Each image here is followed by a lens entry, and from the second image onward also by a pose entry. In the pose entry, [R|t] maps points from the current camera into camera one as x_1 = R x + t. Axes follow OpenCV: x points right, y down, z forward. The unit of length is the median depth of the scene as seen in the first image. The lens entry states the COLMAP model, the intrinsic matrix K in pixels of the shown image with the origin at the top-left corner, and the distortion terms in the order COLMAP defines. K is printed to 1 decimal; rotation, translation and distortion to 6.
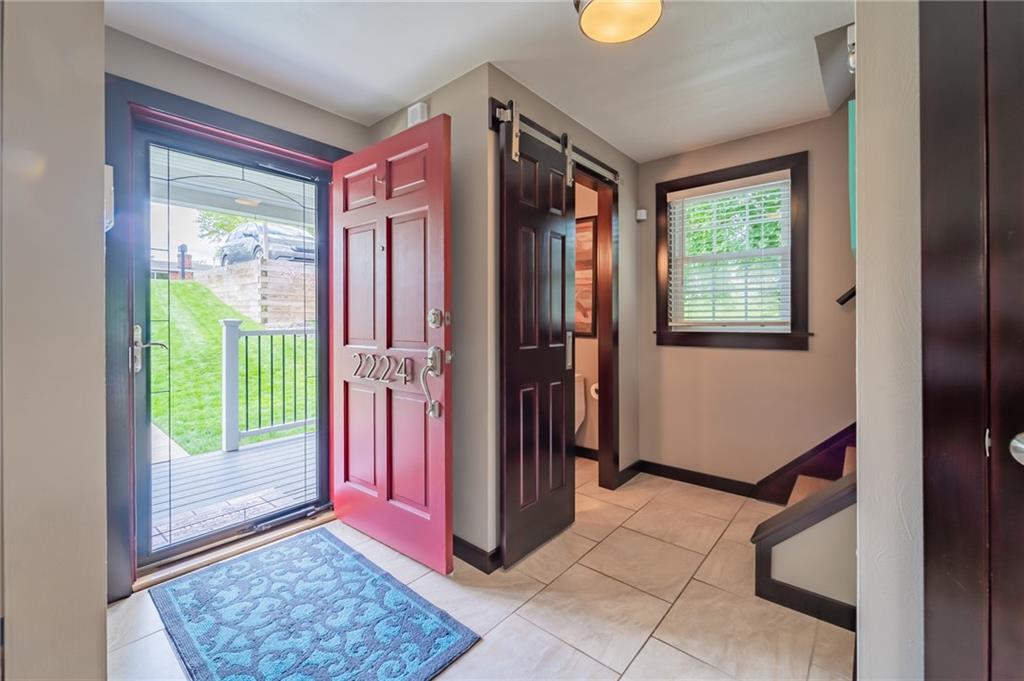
lens RADIAL K [[425.6, 0, 509.1], [0, 425.6, 322.6], [0, 0, 1]] dist [-0.002703, 0.000142]
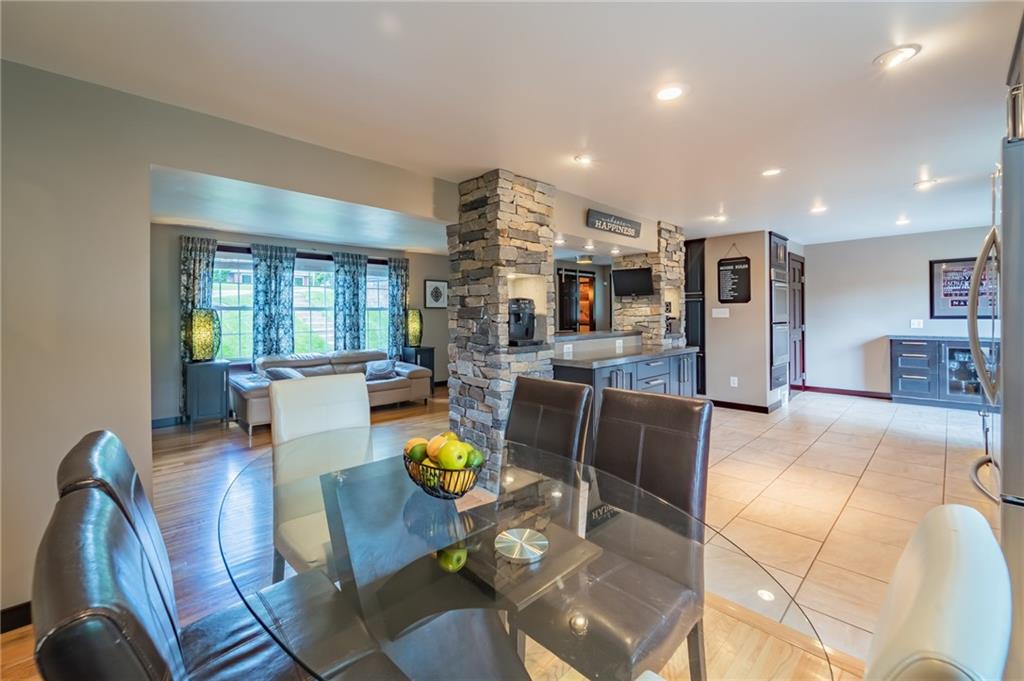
lens RADIAL K [[425.6, 0, 511.5], [0, 425.6, 315.9], [0, 0, 1]] dist [-0.002703, 0.000142]
pose [[0.996001, -0.006355, -0.089111, -0.122444], [0.006719, 0.999970, 0.003784, -0.066778], [0.089084, -0.004367, 0.996015, -3.224565]]
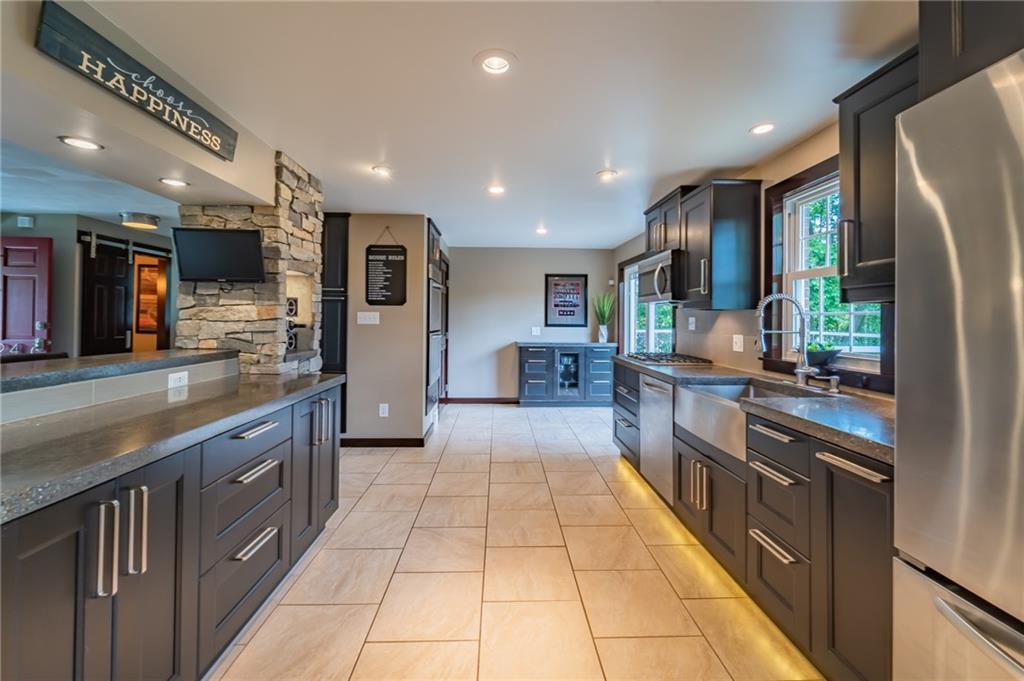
lens RADIAL K [[425.6, 0, 519.5], [0, 425.6, 315.3], [0, 0, 1]] dist [-0.002703, 0.000142]
pose [[0.729877, 0.015153, 0.683411, 0.135743], [-0.010910, 0.999885, -0.010519, -0.066004], [-0.683492, 0.000222, 0.729958, -2.280703]]
